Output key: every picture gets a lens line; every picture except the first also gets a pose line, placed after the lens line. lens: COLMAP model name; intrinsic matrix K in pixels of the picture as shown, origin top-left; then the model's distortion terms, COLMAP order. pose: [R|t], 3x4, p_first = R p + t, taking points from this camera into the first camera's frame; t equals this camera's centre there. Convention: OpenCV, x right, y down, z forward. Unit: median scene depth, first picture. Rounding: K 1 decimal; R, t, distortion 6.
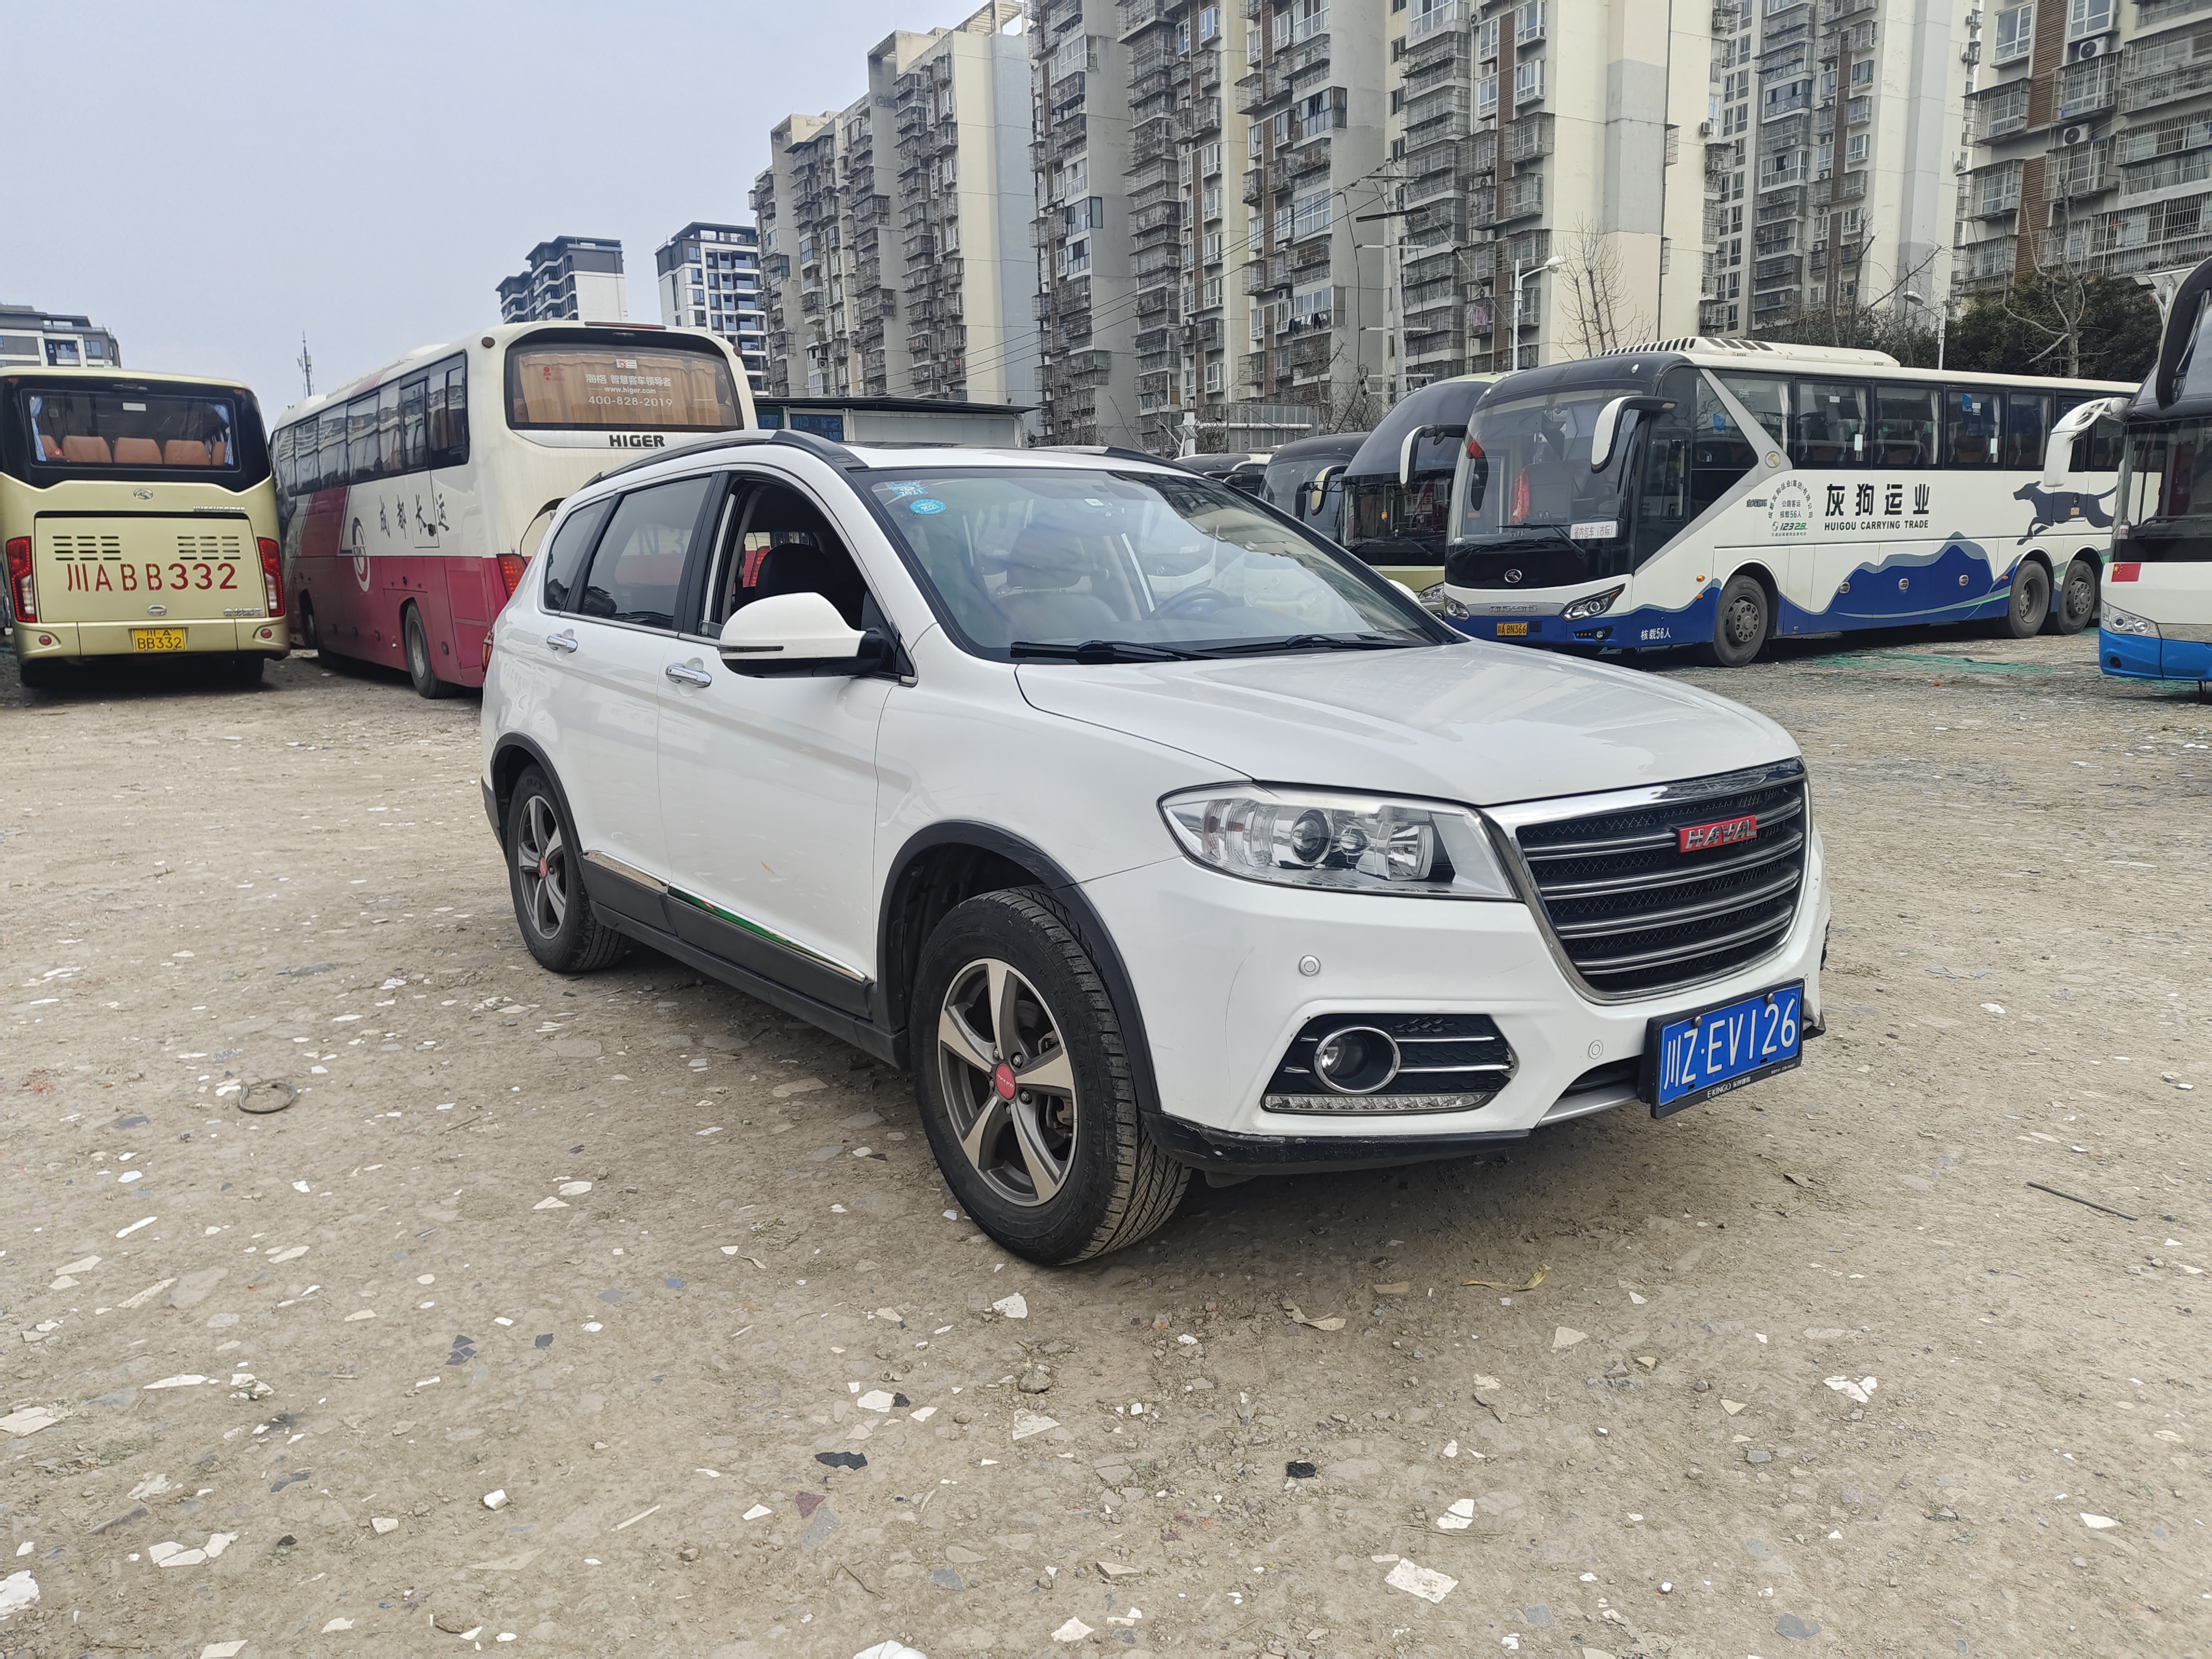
lens RADIAL K [[1526.3, 0, 1099.8], [0, 1526.3, 844.1], [0, 0, 1]] dist [0.003001, -0.001227]
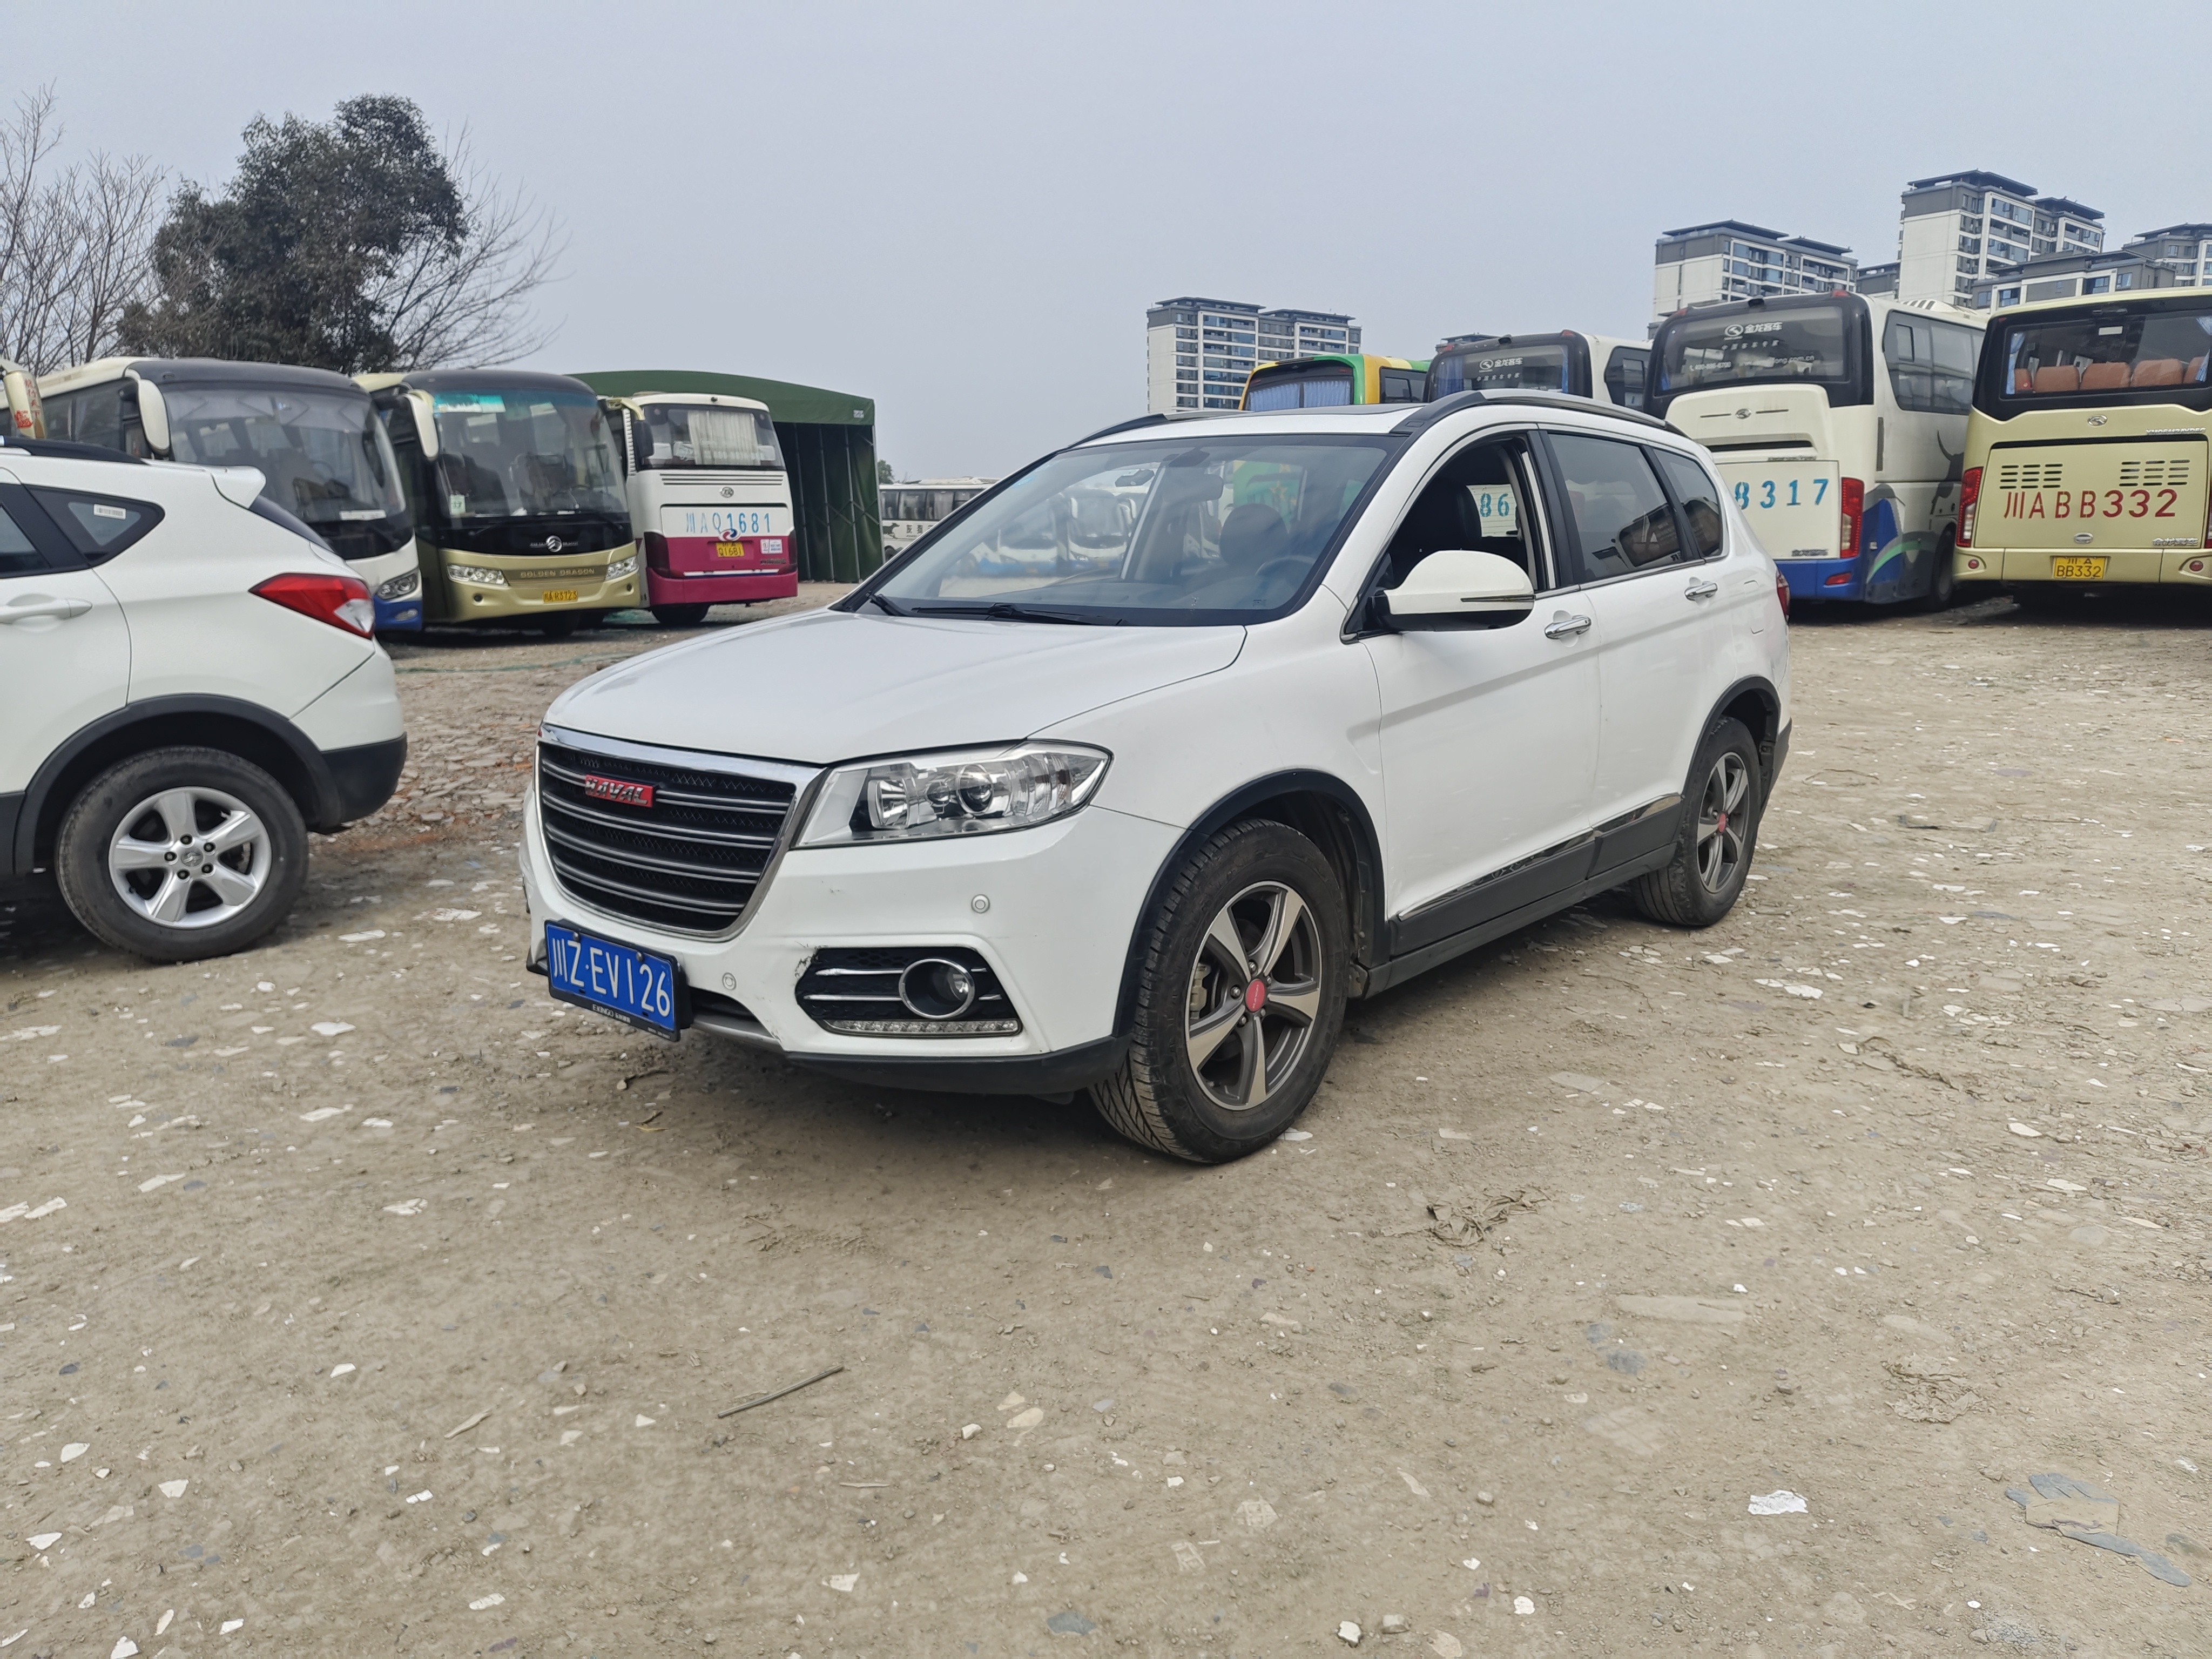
lens RADIAL K [[1546.9, 0, 1106.0], [0, 1546.9, 829.5], [0, 0, 1]] dist [0.007962, 0.000757]
pose [[0.197960, 0.203430, -0.958868, 0.268253], [-0.163701, 0.971350, 0.172282, -0.039865], [0.966444, 0.122863, 0.225590, 0.186142]]
